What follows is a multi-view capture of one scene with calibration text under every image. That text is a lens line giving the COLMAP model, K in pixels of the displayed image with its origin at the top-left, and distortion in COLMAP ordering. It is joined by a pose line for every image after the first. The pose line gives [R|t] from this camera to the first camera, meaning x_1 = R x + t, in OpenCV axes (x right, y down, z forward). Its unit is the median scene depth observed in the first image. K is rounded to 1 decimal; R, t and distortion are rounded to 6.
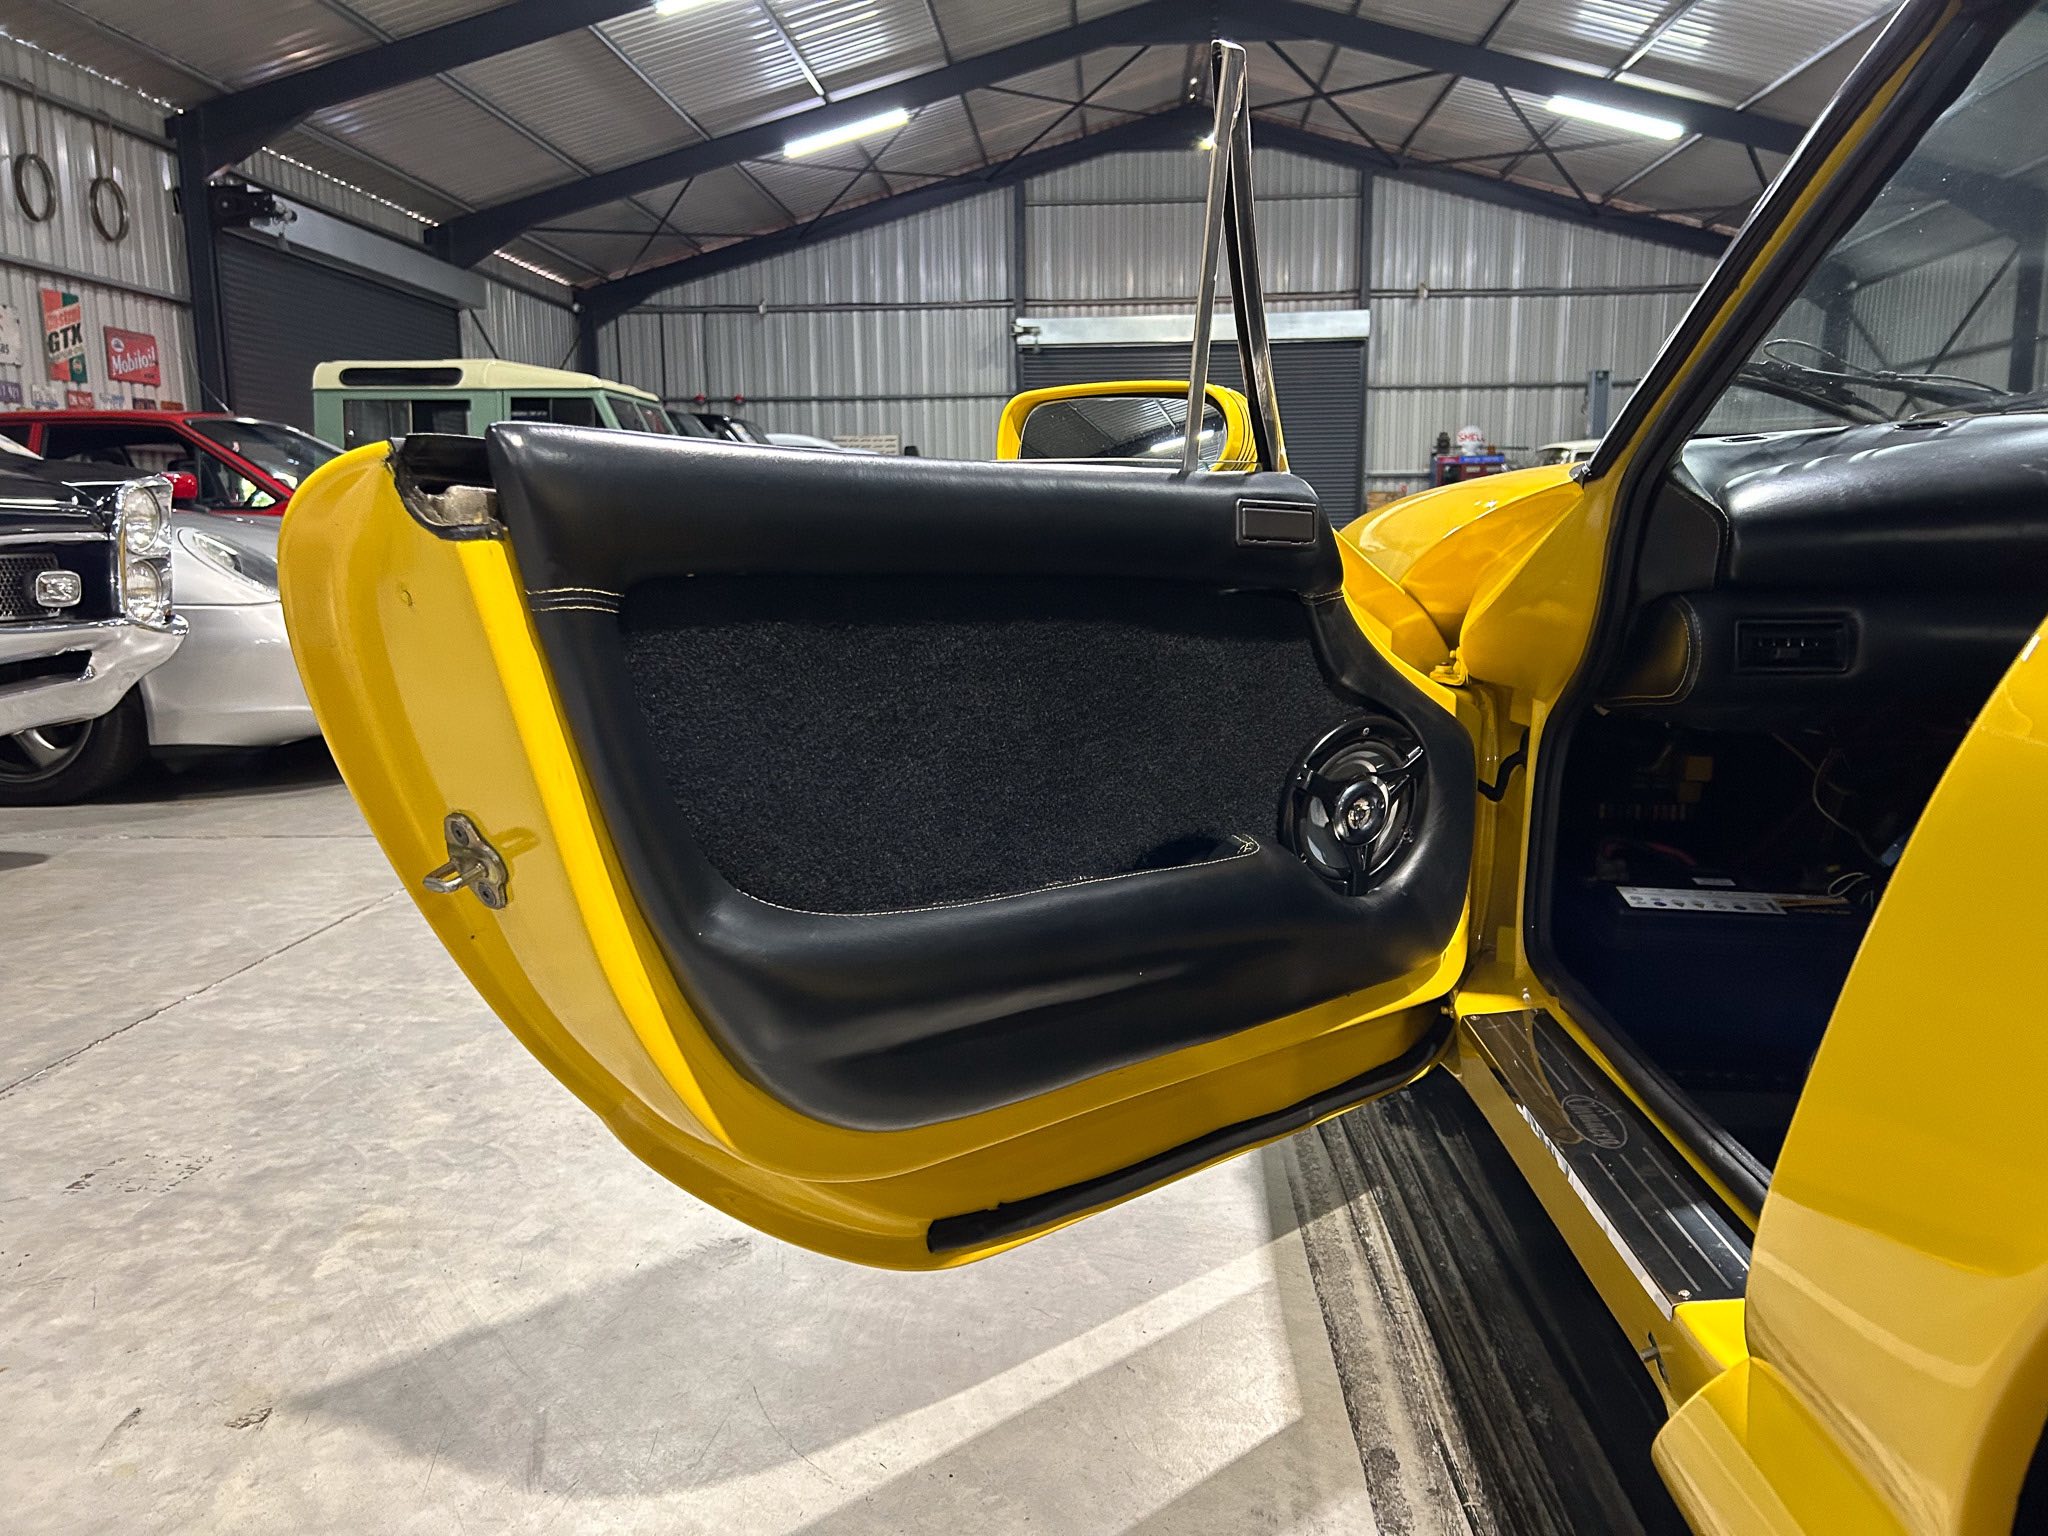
lens RADIAL K [[1539.1, 0, 1016.9], [0, 1539.1, 772.0], [0, 0, 1]] dist [0.052096, -0.055520]
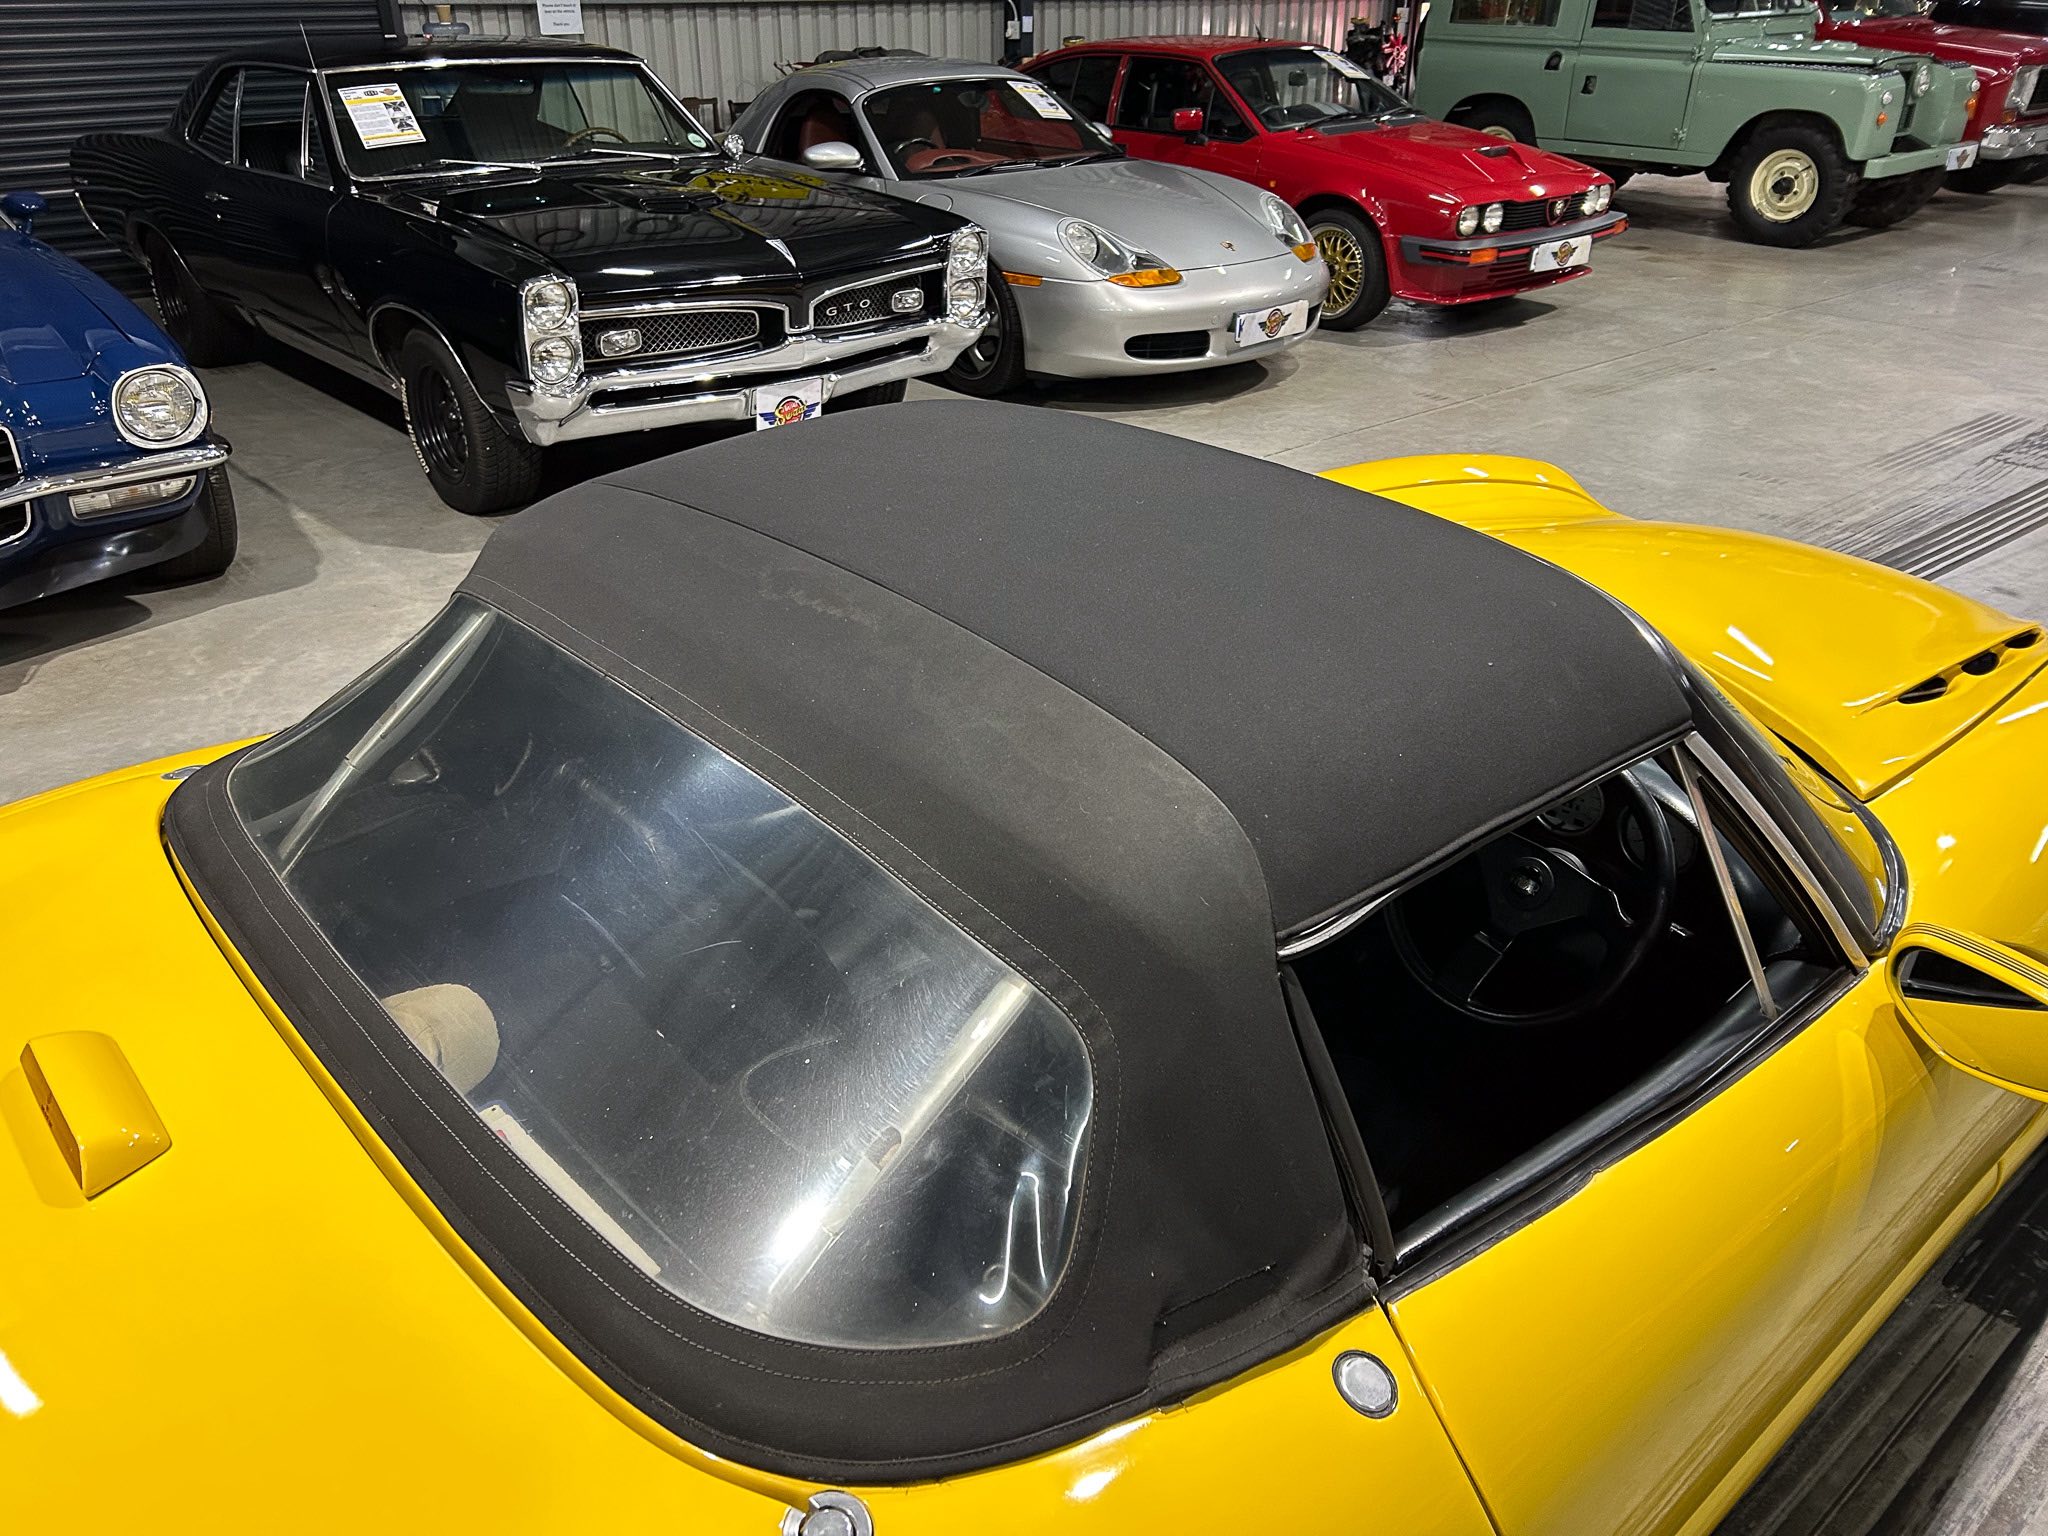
lens RADIAL K [[1539.1, 0, 1018.8], [0, 1539.1, 753.9], [0, 0, 1]] dist [0.052096, -0.055520]
pose [[0.700147, 0.331758, -0.632242, 0.174695], [-0.116838, 0.926794, 0.356933, -0.068851], [0.704374, -0.176036, 0.687655, -0.039660]]
